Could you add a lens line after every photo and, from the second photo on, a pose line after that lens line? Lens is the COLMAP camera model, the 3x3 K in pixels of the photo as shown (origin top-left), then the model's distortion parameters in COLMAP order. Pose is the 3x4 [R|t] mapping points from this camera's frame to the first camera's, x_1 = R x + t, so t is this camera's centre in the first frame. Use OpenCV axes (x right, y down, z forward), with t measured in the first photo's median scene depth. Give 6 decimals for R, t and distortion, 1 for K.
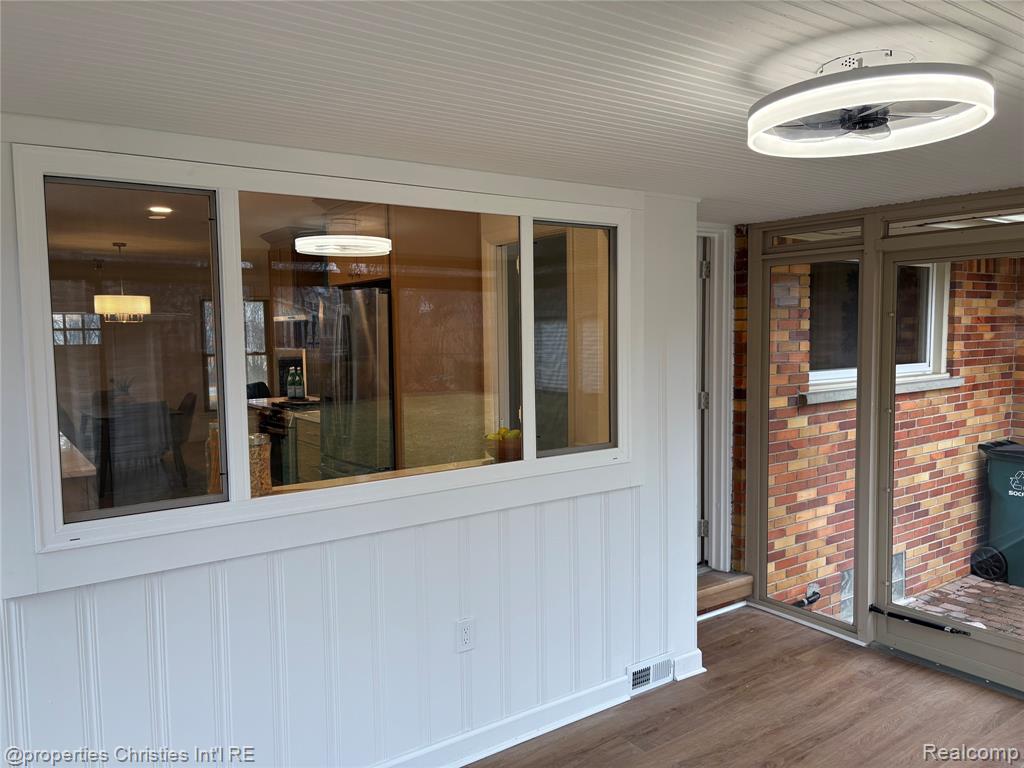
lens RADIAL K [[771.3, 0, 512.2], [0, 771.3, 383.0], [0, 0, 1]] dist [0.000635, 0.000333]
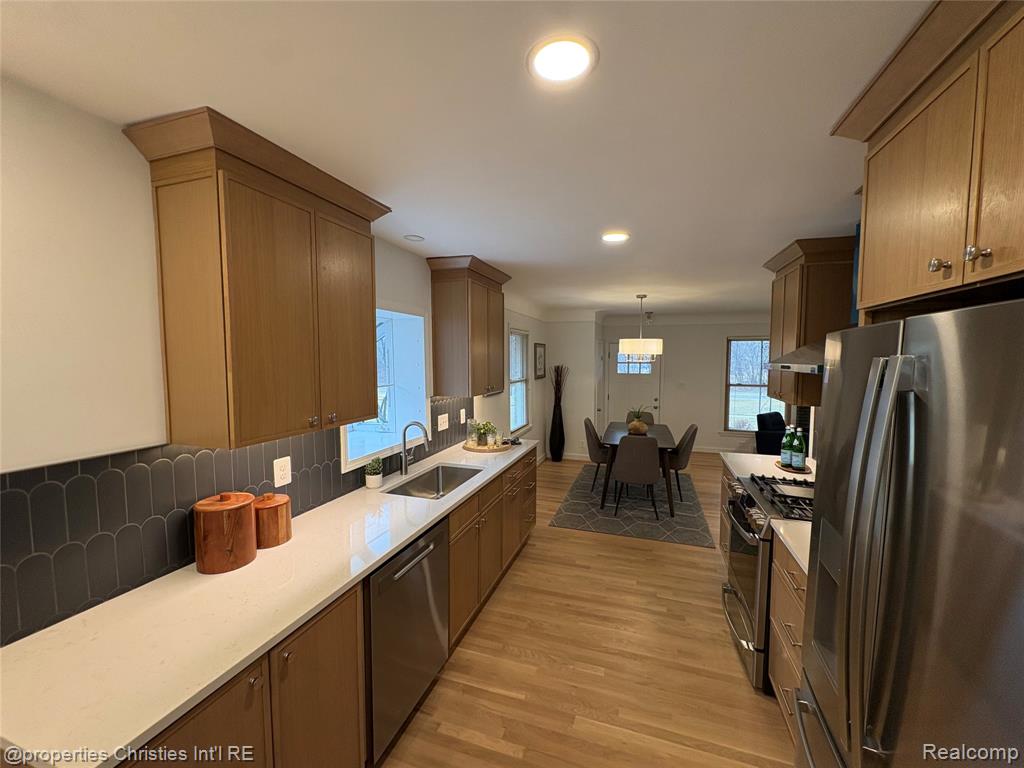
lens RADIAL K [[412.5, 0, 511.9], [0, 412.5, 384.5], [0, 0, 1]] dist [0.007697, -0.002120]
pose [[0.593846, 0.063524, -0.802067, -0.104880], [-0.064352, 0.997435, 0.031351, -0.049916], [0.802001, 0.032997, 0.596410, 0.459136]]
